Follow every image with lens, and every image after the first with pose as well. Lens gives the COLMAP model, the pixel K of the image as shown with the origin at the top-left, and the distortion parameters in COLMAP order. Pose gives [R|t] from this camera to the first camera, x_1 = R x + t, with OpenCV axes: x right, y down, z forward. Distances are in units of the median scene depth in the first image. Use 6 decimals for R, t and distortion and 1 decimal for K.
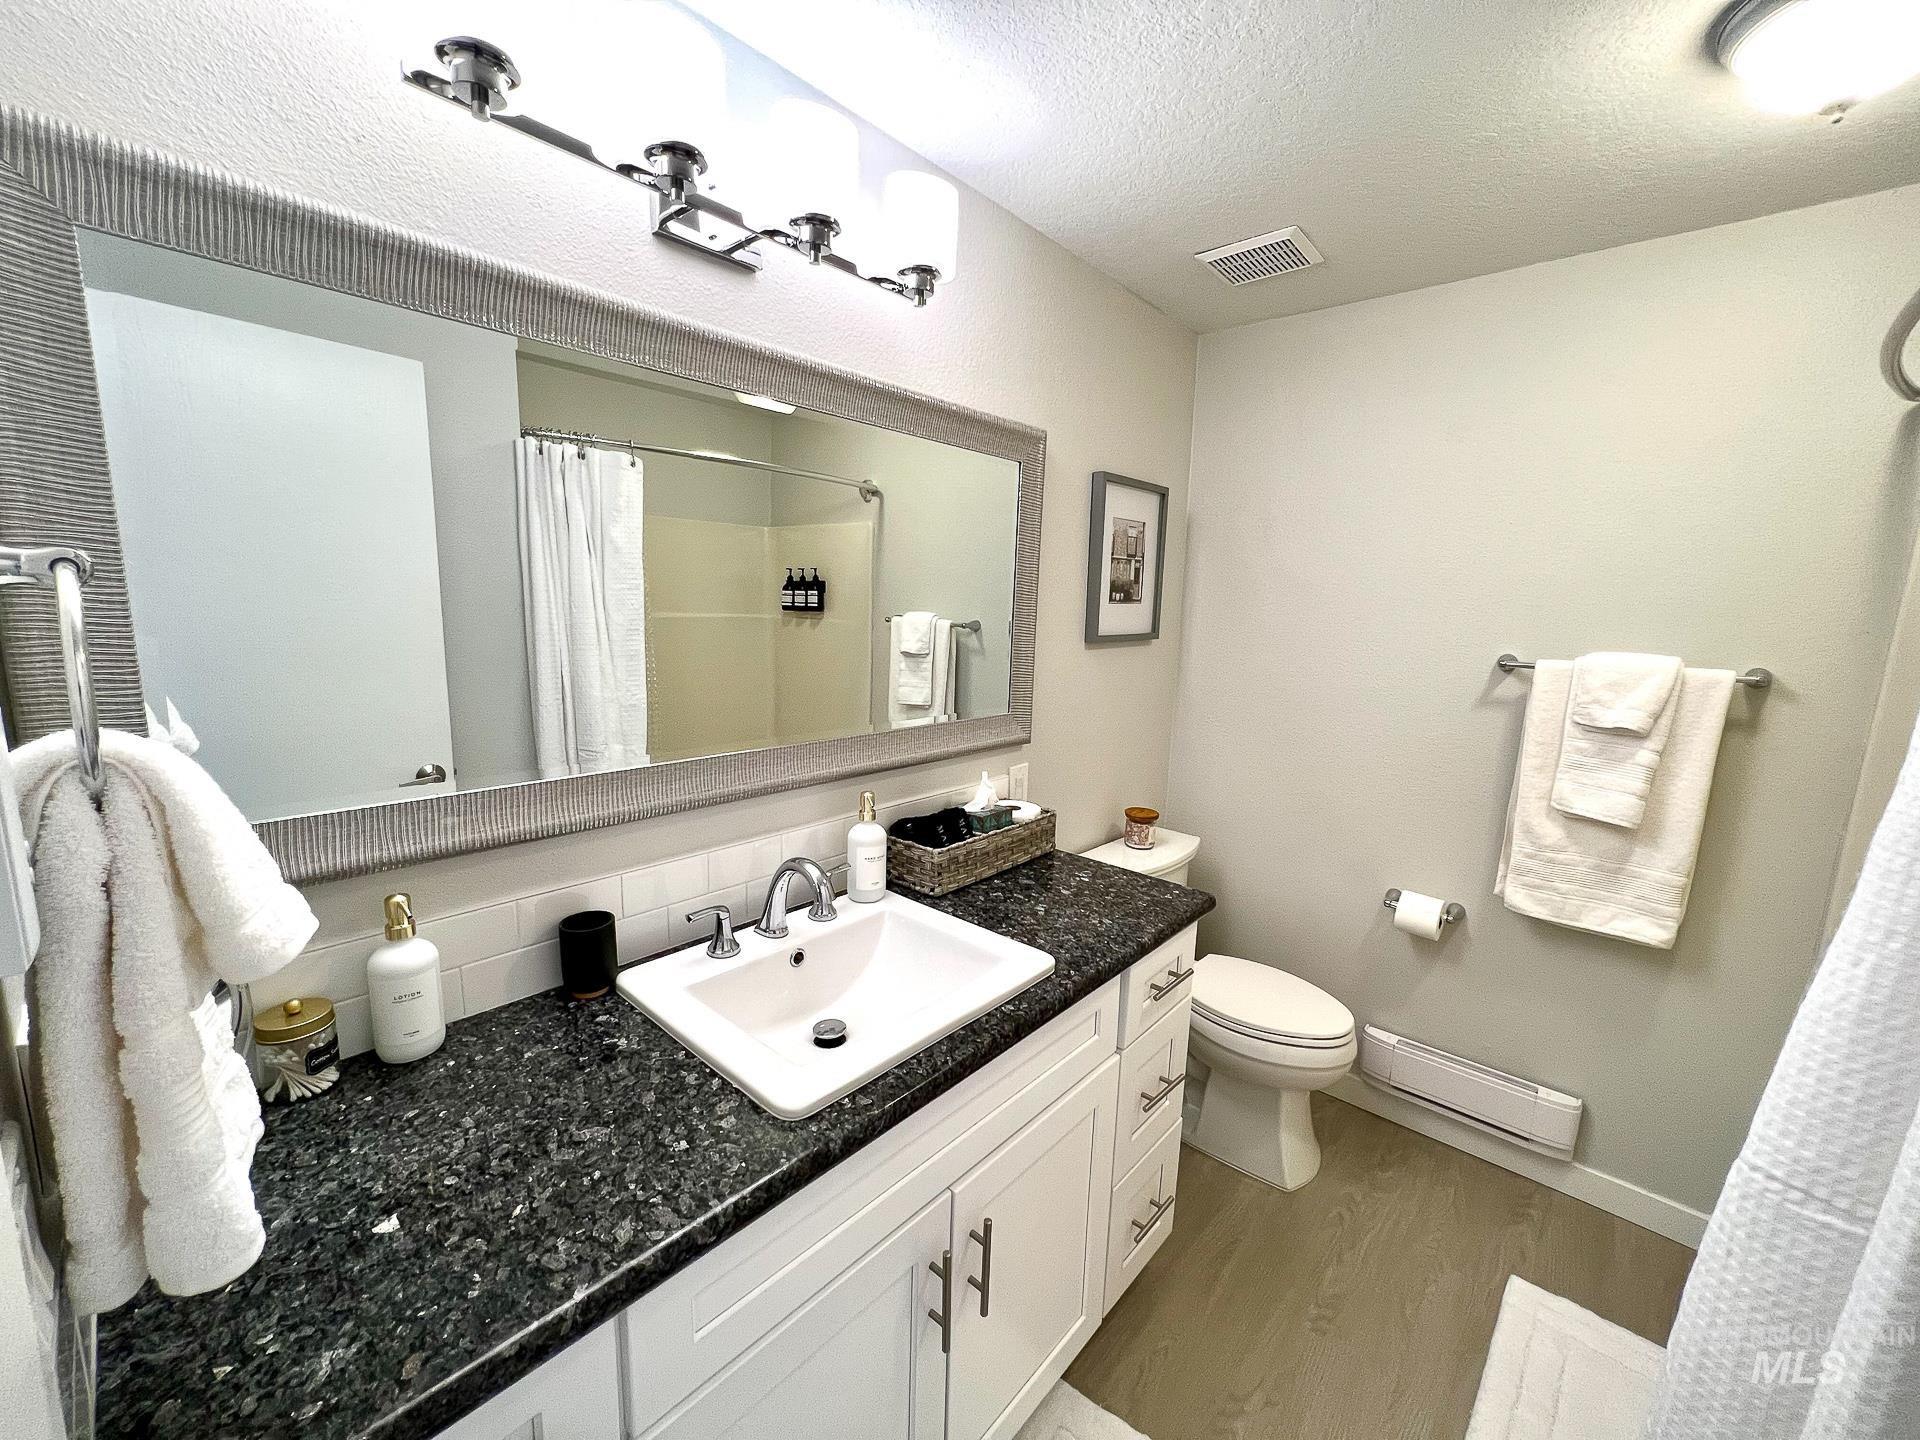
lens RADIAL K [[771.3, 0, 969.1], [0, 771.3, 731.0], [0, 0, 1]] dist [-0.000208, 0.000951]
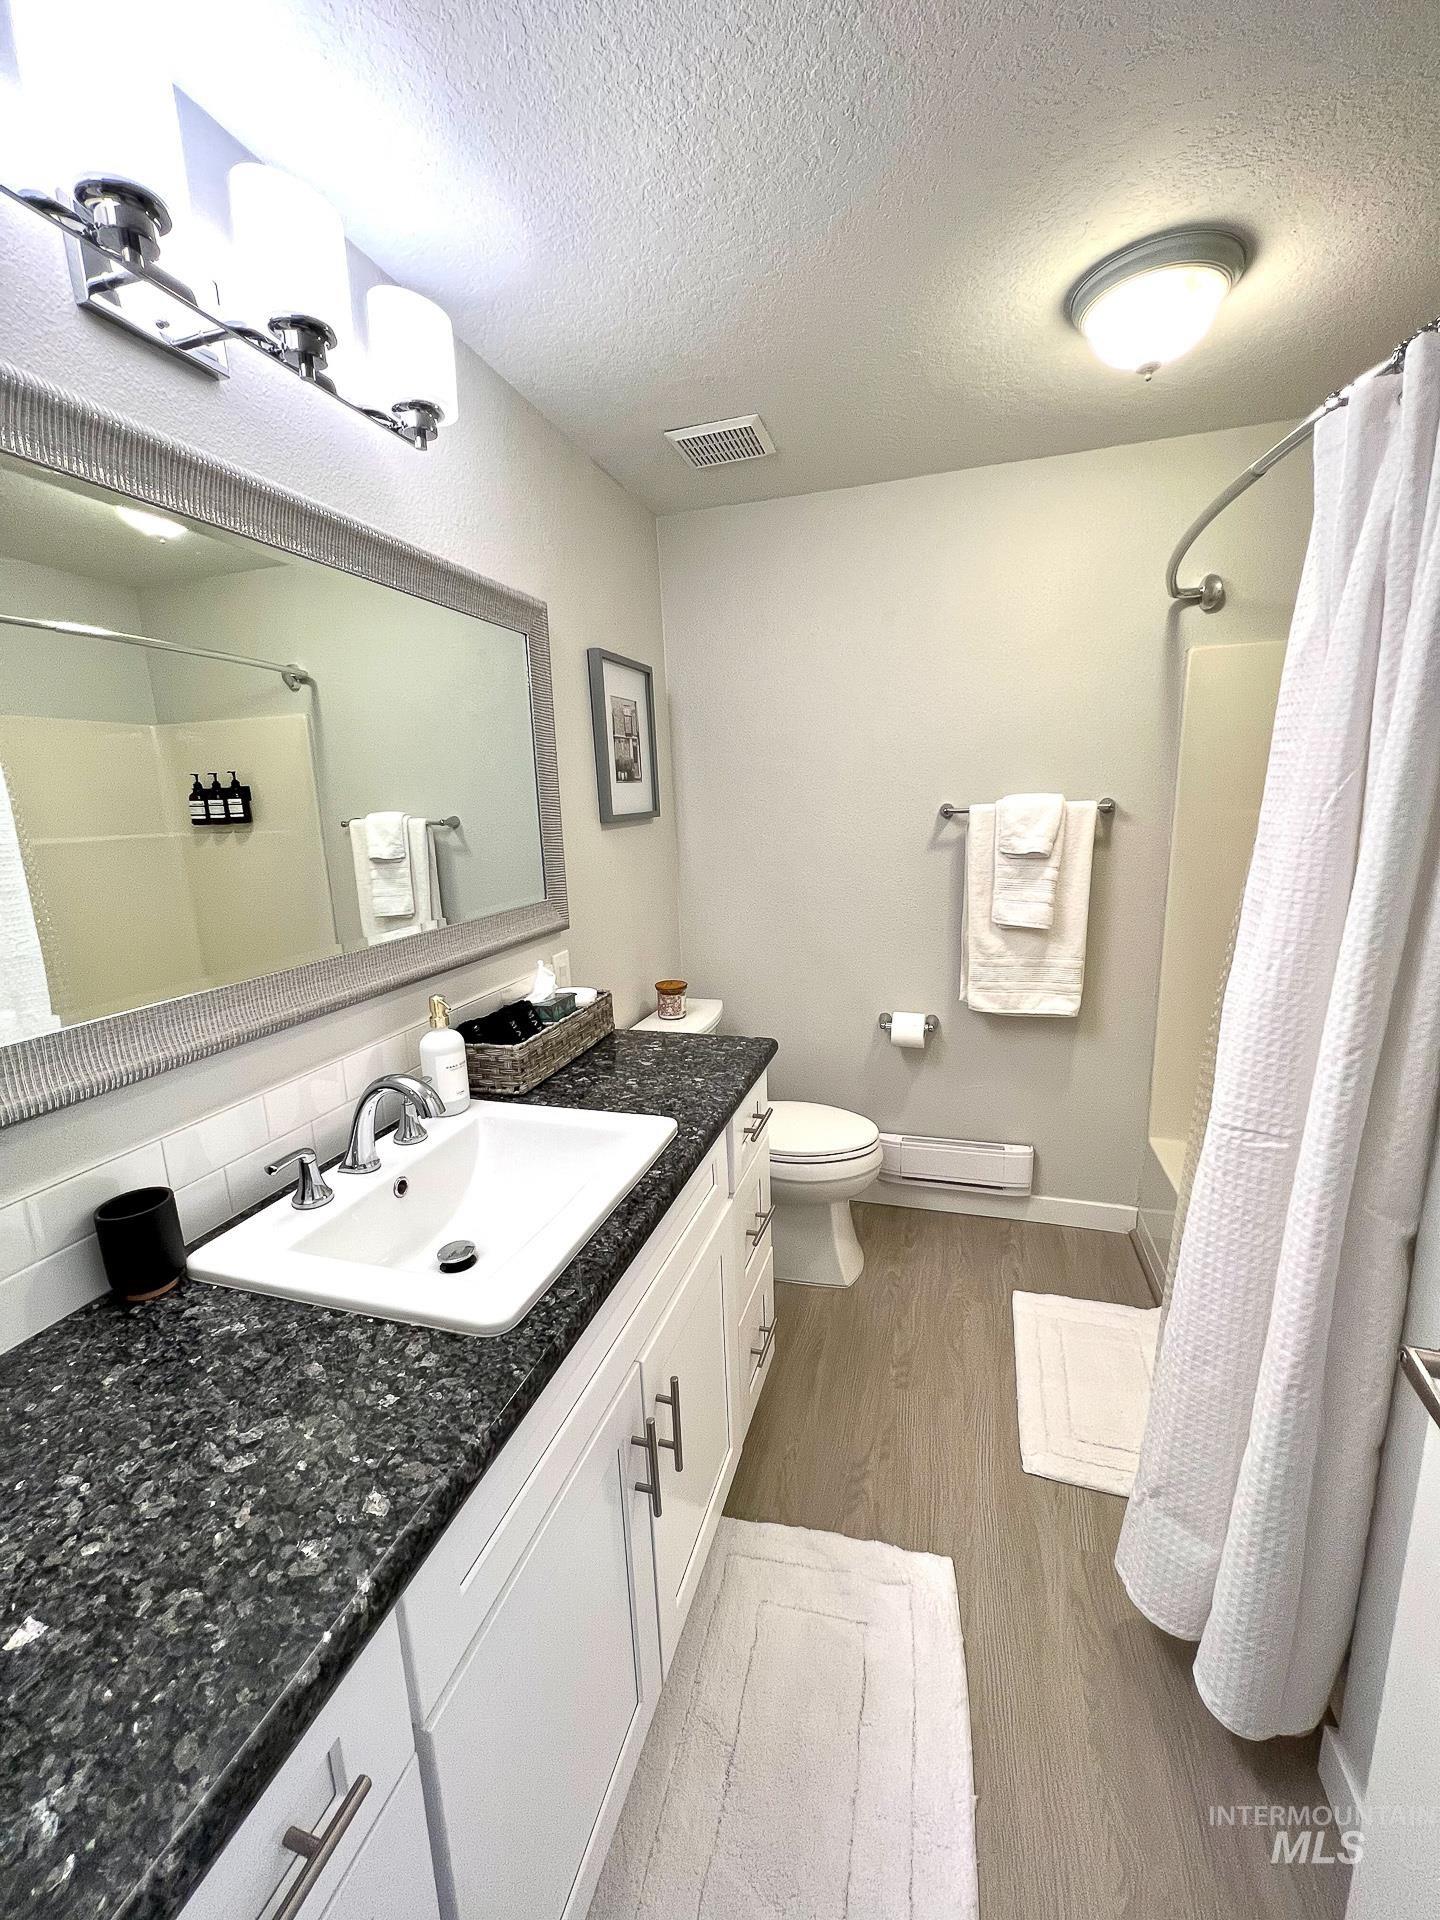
lens RADIAL K [[771.3, 0, 724.6], [0, 771.3, 958.3], [0, 0, 1]] dist [-0.000208, 0.000951]
pose [[0.907682, -0.148138, 0.392642, -0.178877], [0.134905, 0.988963, 0.061257, 0.026817], [-0.397383, -0.002632, 0.917649, 0.034081]]
